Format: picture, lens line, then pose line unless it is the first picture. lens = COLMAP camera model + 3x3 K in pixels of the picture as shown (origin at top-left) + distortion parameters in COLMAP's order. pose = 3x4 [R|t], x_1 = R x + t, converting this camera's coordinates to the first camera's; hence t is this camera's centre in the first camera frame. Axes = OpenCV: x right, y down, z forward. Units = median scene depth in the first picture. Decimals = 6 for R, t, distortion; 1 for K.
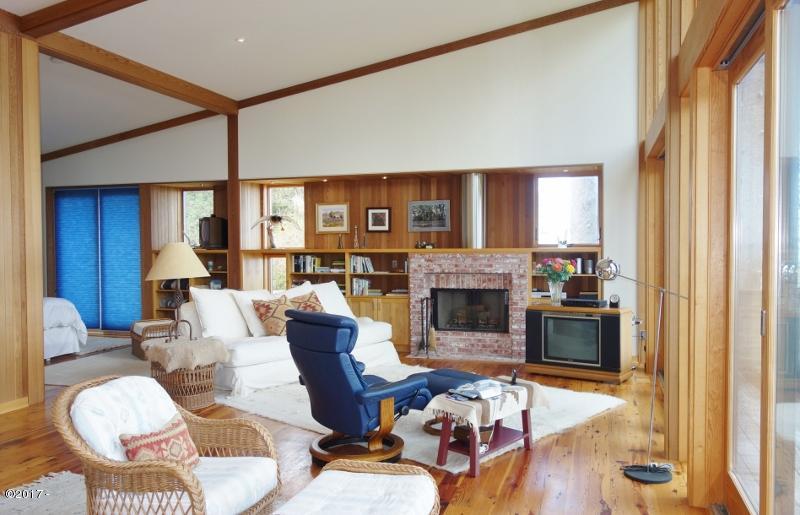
lens RADIAL K [[646.8, 0, 400.0], [0, 646.8, 257.5], [0, 0, 1]] dist [0.005397, 0.000177]
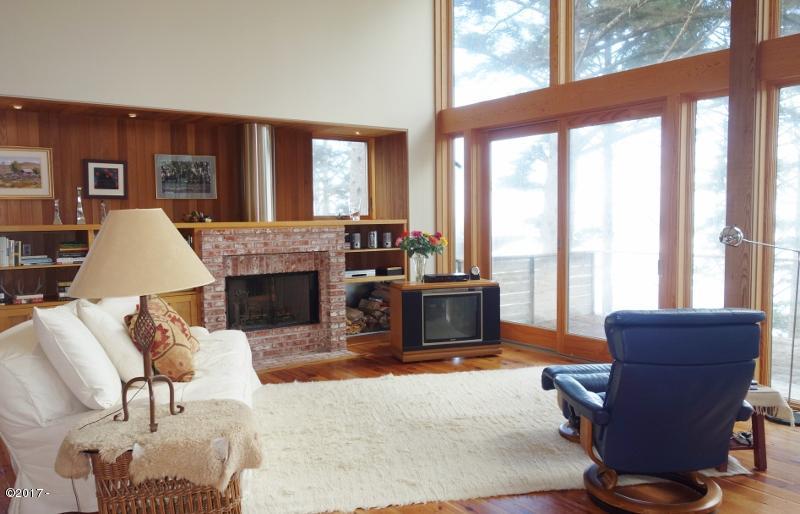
lens RADIAL K [[646.8, 0, 400.0], [0, 646.8, 257.0], [0, 0, 1]] dist [0.005397, 0.000177]
pose [[0.597918, -0.051630, 0.799893, -0.409269], [0.023530, 0.998624, 0.046868, -0.004081], [-0.801212, -0.009202, 0.598310, 0.401545]]
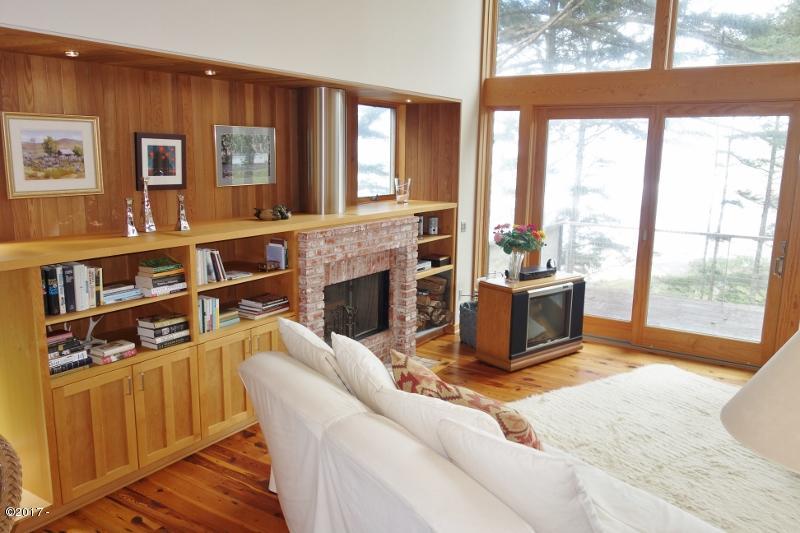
lens RADIAL K [[628.3, 0, 400.0], [0, 628.3, 266.5], [0, 0, 1]] dist [0.005450, 0.001753]
pose [[0.265876, -0.163015, 0.950124, -0.452912], [0.000341, 0.985614, 0.169009, -0.064810], [-0.964007, -0.044611, 0.262107, 0.772219]]
